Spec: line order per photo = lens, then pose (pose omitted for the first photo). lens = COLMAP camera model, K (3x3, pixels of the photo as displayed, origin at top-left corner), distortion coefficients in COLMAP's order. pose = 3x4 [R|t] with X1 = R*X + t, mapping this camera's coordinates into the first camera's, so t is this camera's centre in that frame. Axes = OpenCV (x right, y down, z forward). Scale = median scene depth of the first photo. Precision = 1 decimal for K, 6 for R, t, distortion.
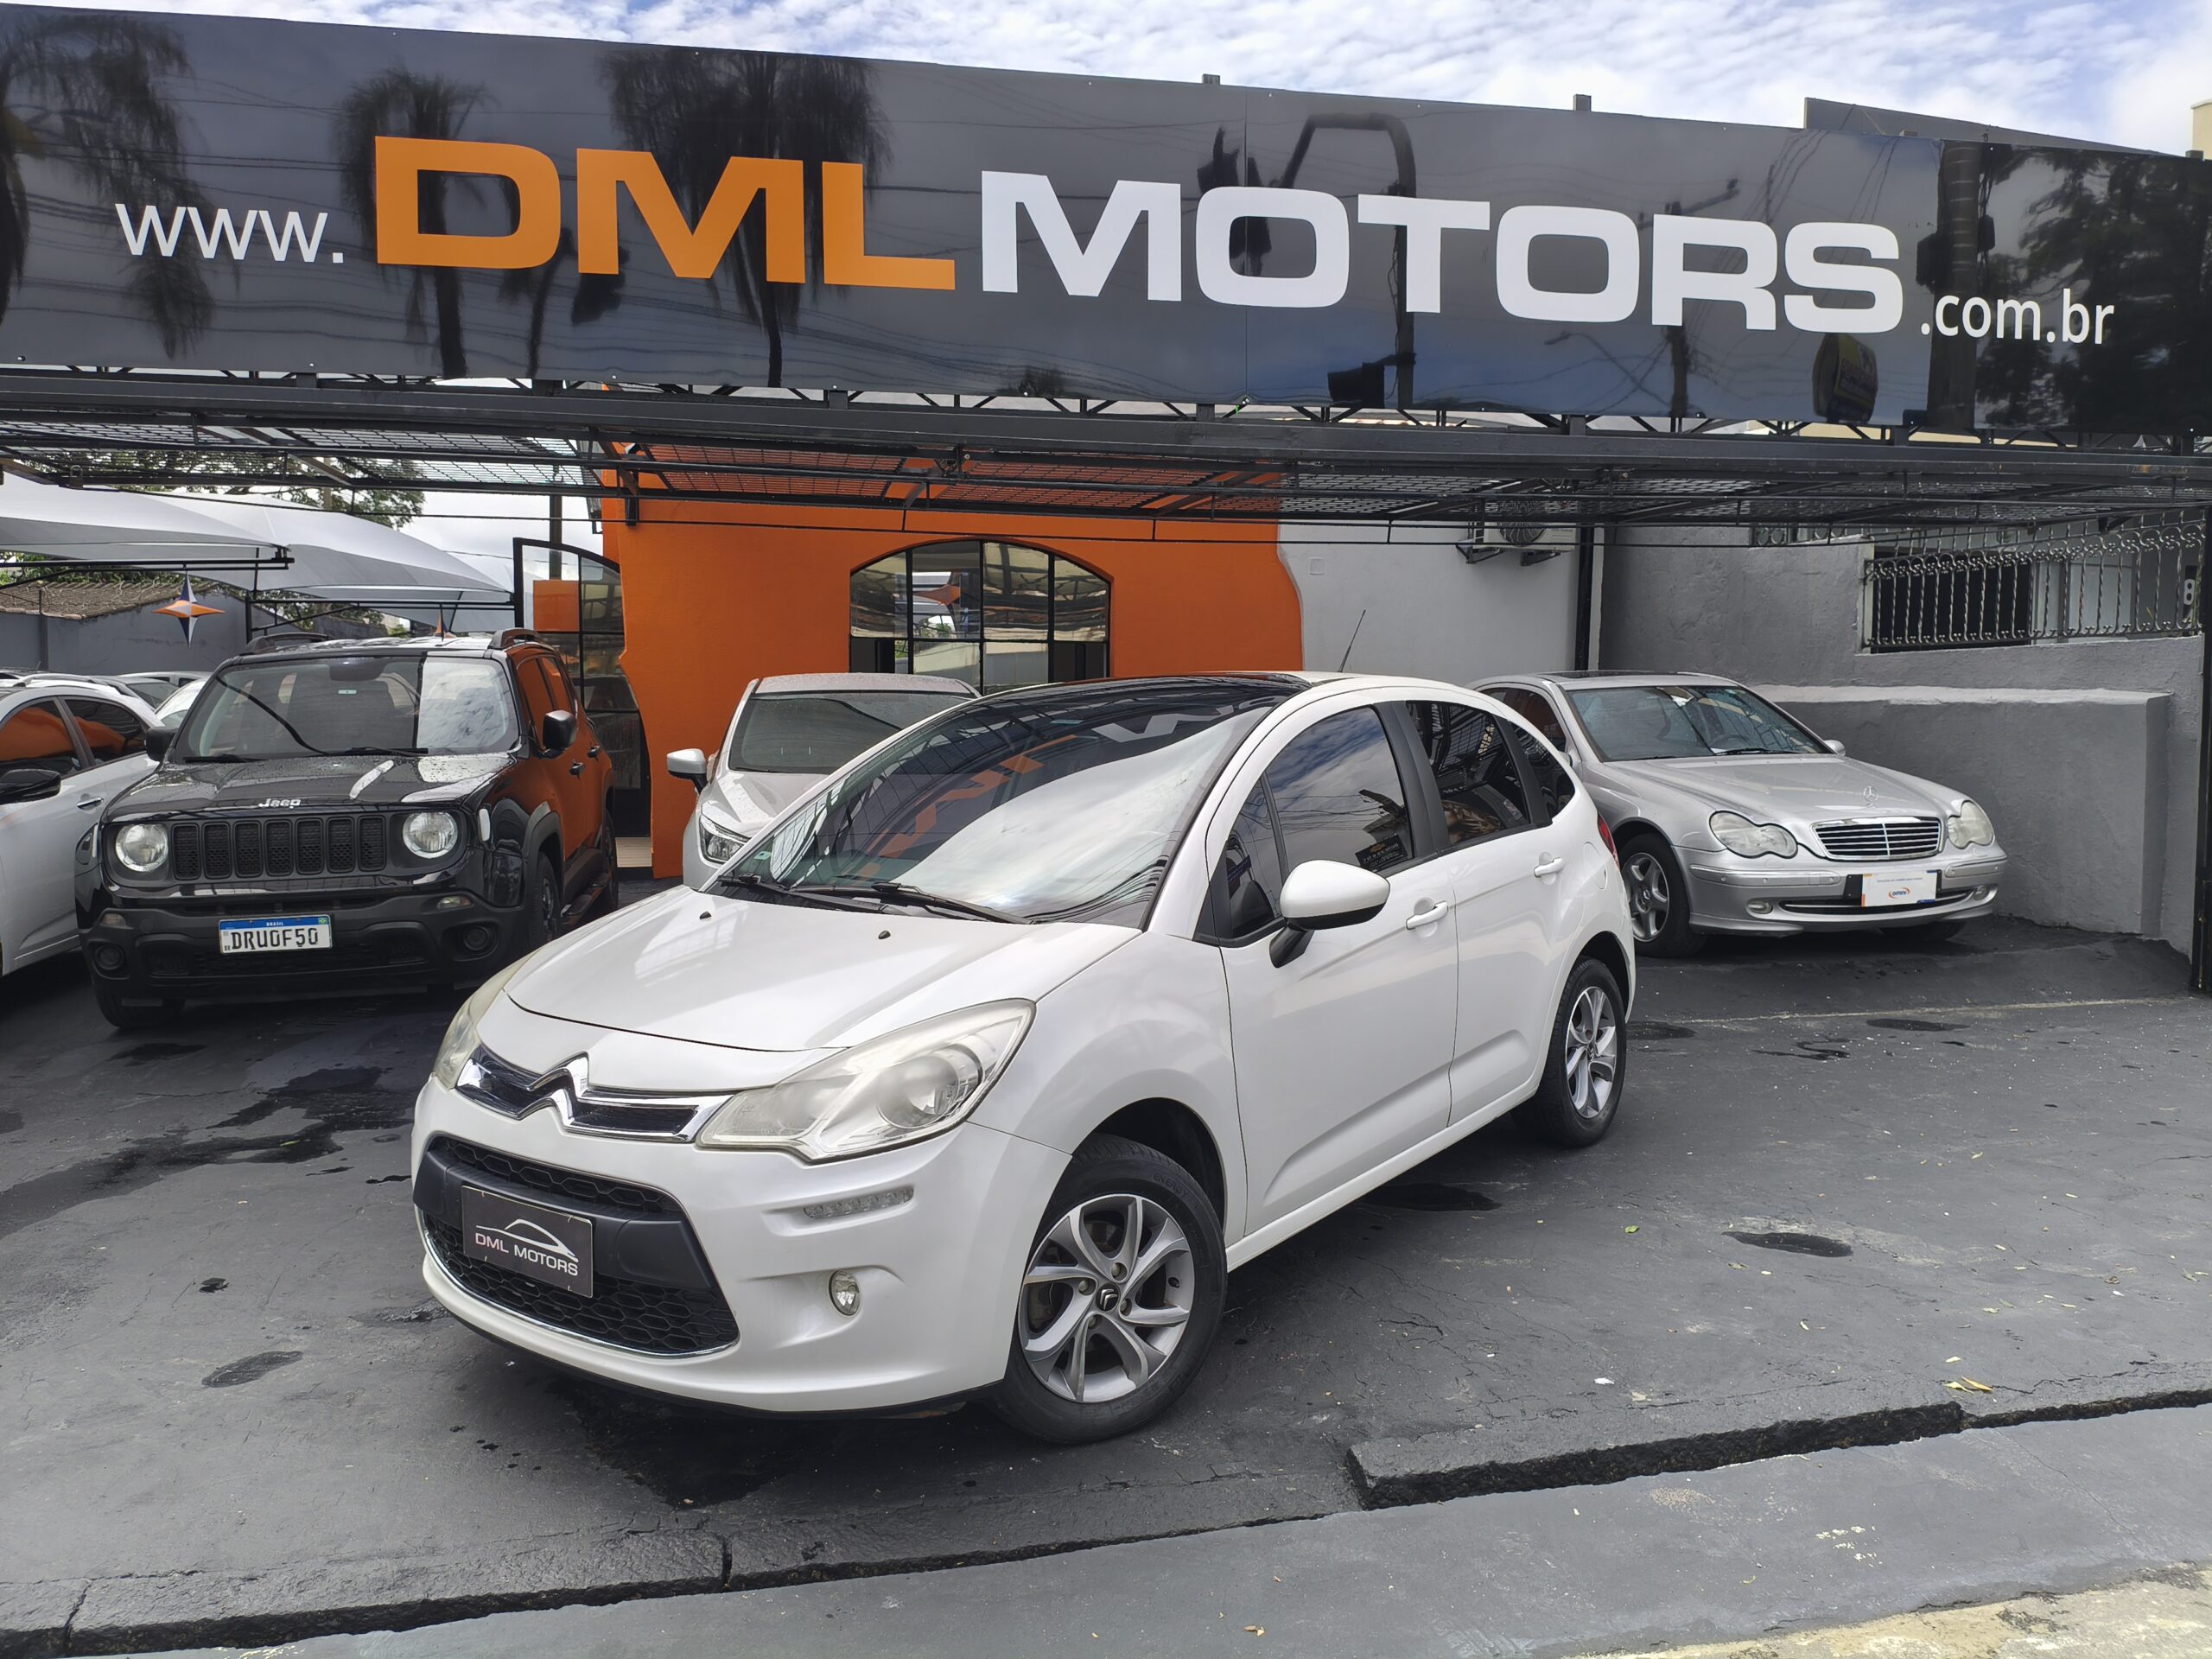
lens RADIAL K [[1721.9, 0, 1121.3], [0, 1721.9, 818.4], [0, 0, 1]] dist [0.013860, -0.031998]
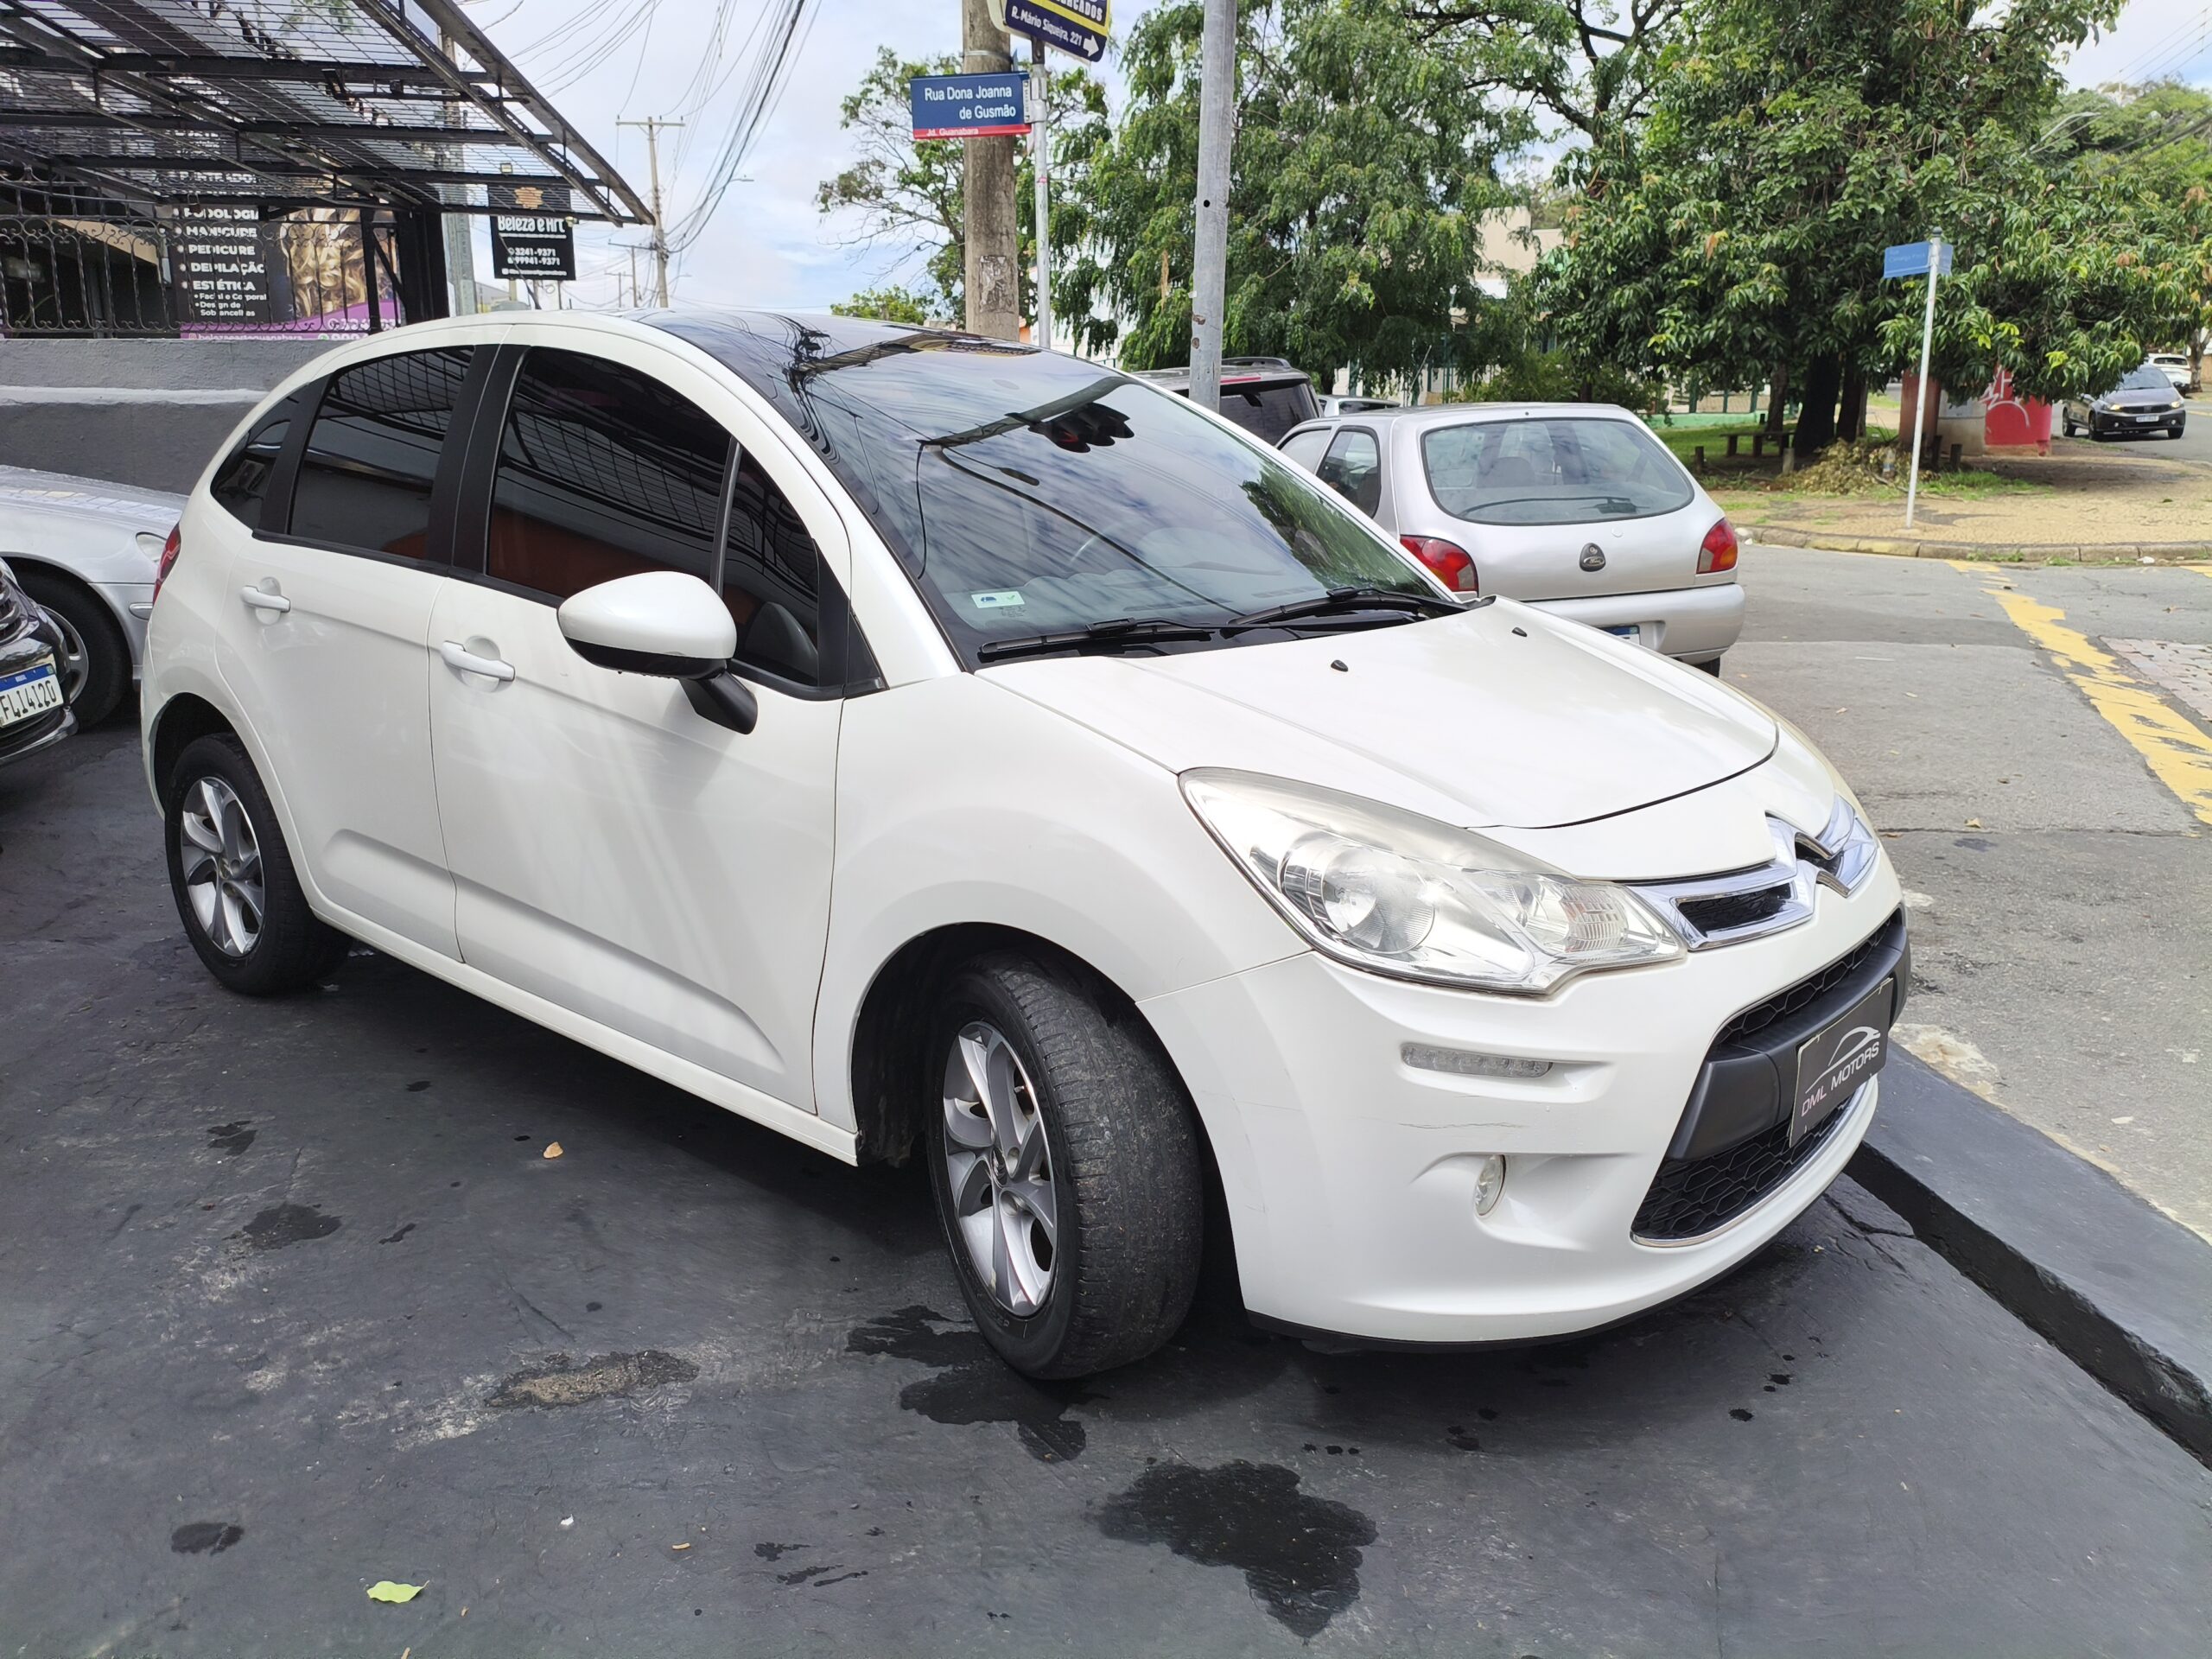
lens RADIAL K [[1721.9, 0, 1132.3], [0, 1721.9, 830.9], [0, 0, 1]] dist [0.013860, -0.031998]
pose [[0.043710, -0.219627, 0.974604, -0.867808], [0.065566, 0.974064, 0.216565, -0.025045], [-0.996890, 0.054435, 0.056976, 1.028568]]
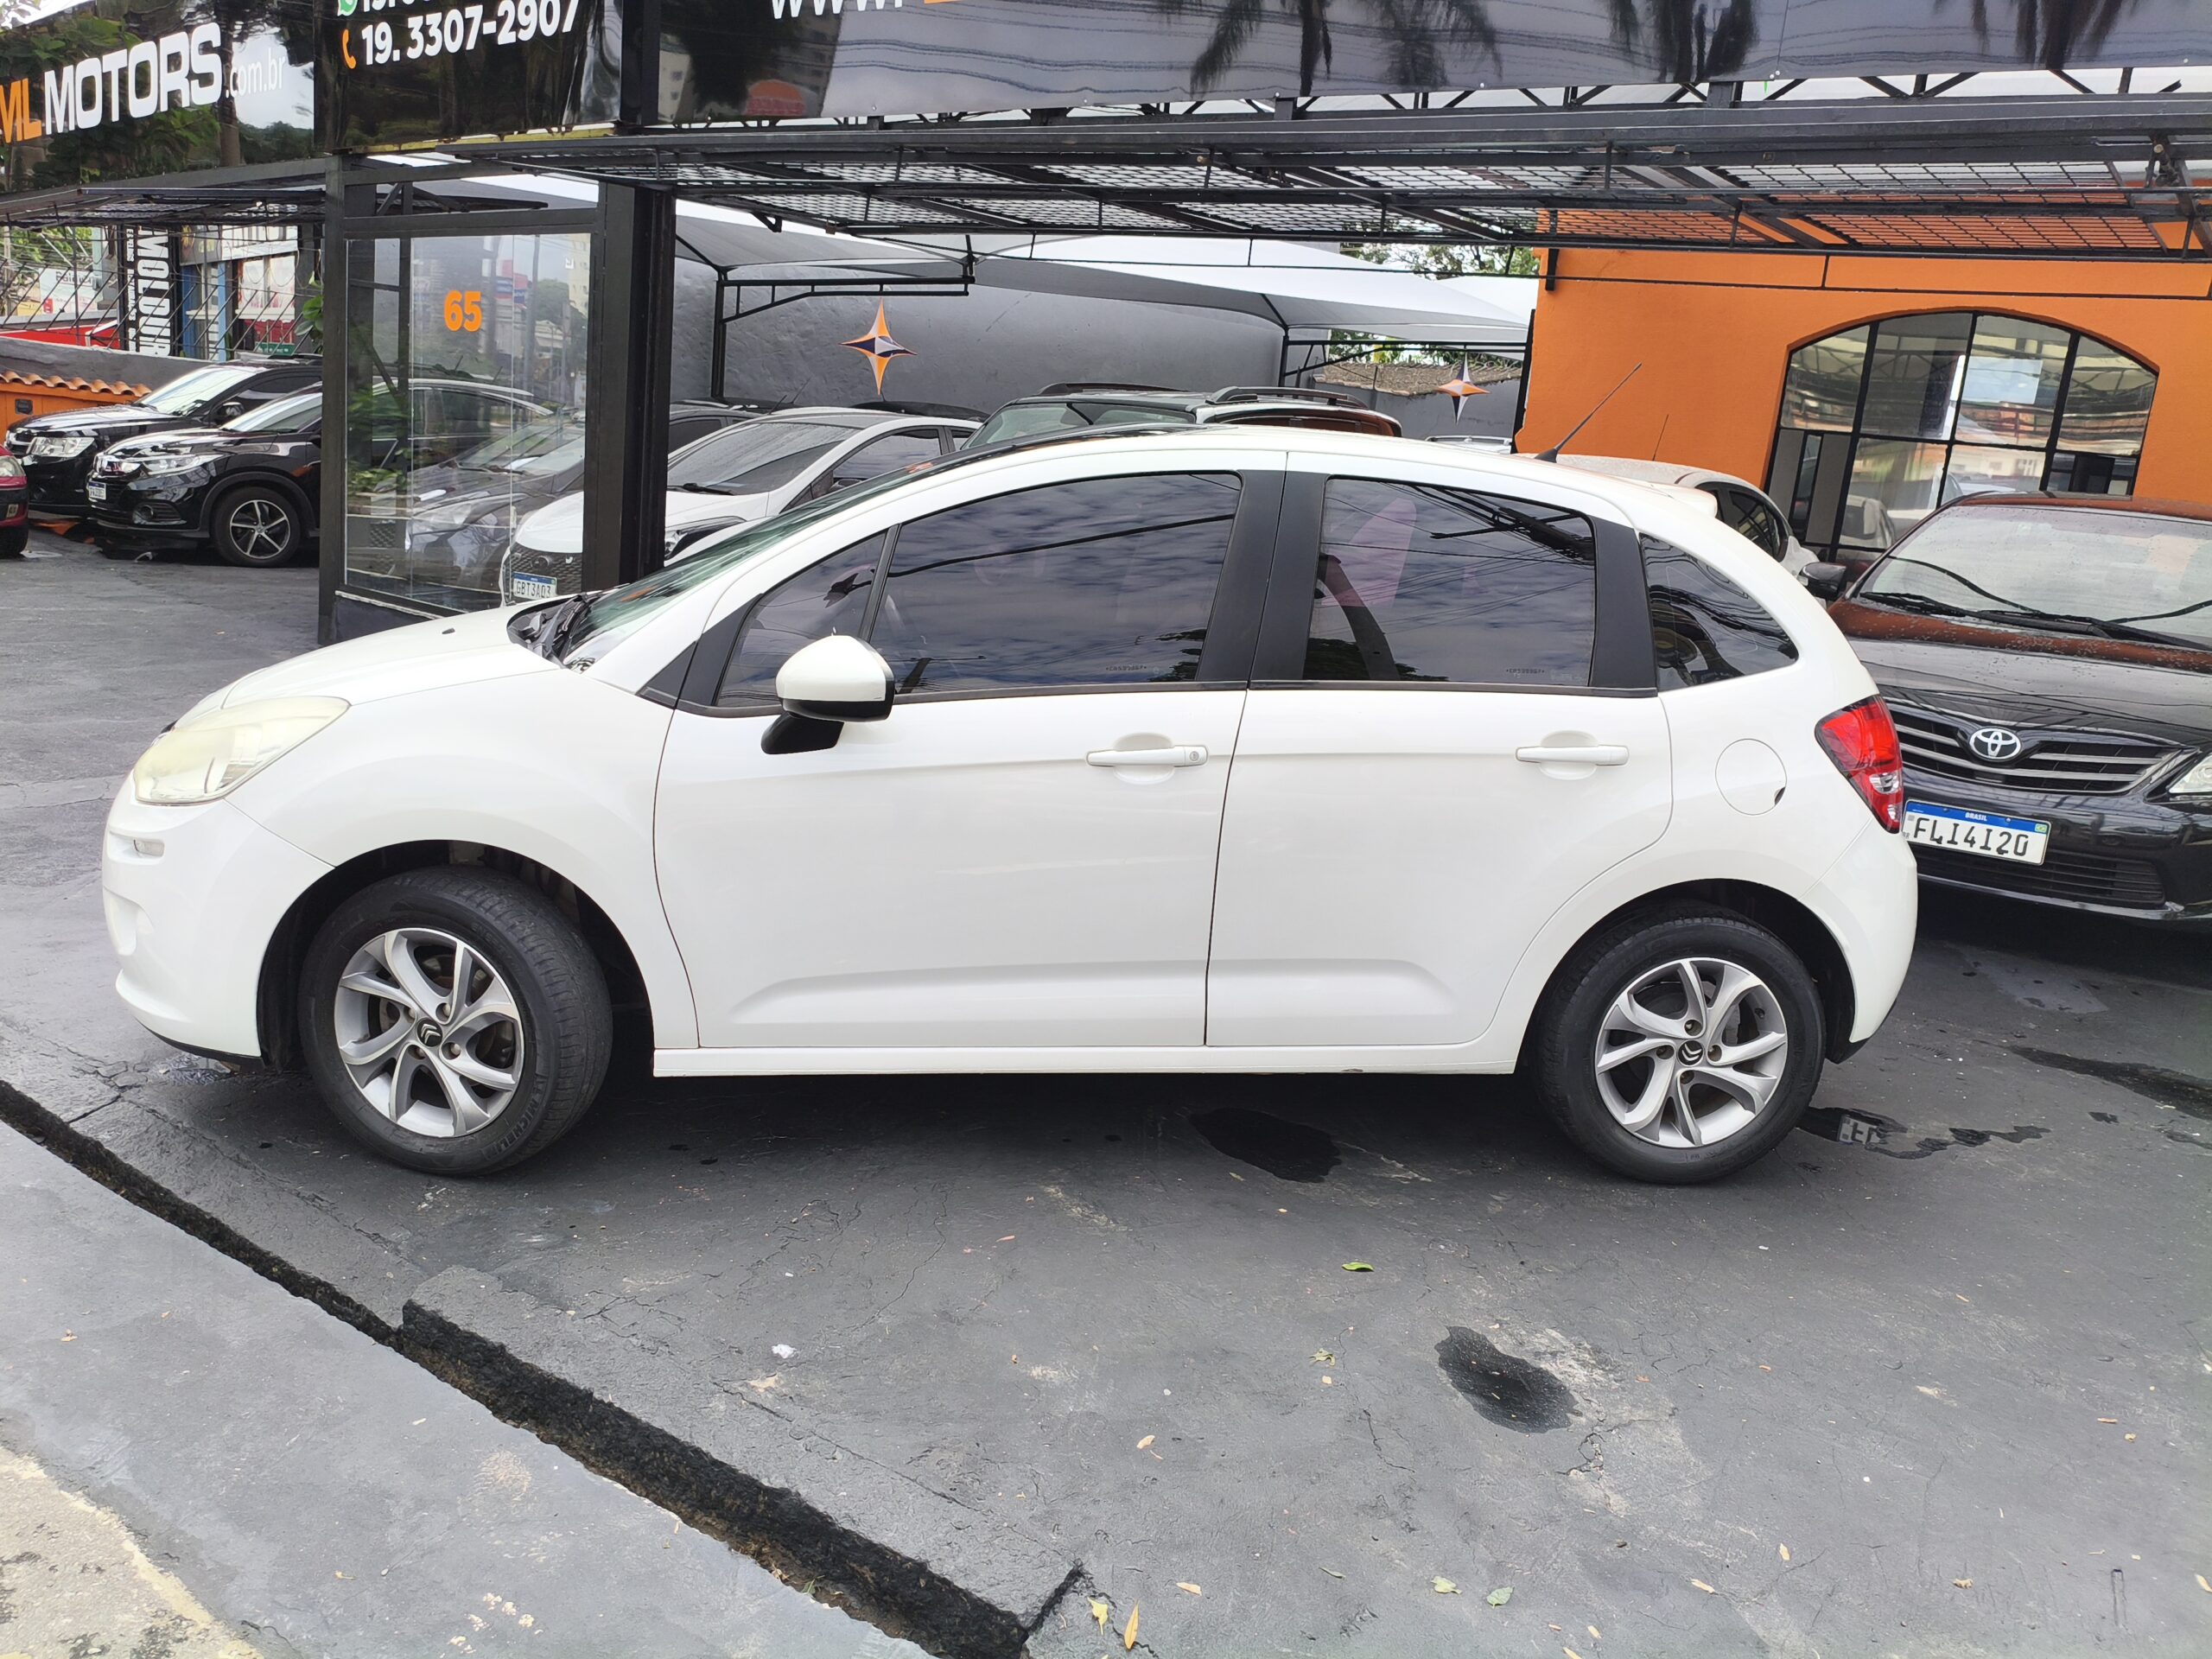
lens RADIAL K [[1721.9, 0, 1136.3], [0, 1721.9, 840.6], [0, 0, 1]] dist [0.013860, -0.031998]
pose [[0.683598, 0.224343, -0.694525, 0.768044], [-0.140234, 0.974230, 0.176665, -0.040680], [0.716260, -0.023372, 0.697442, 0.529559]]
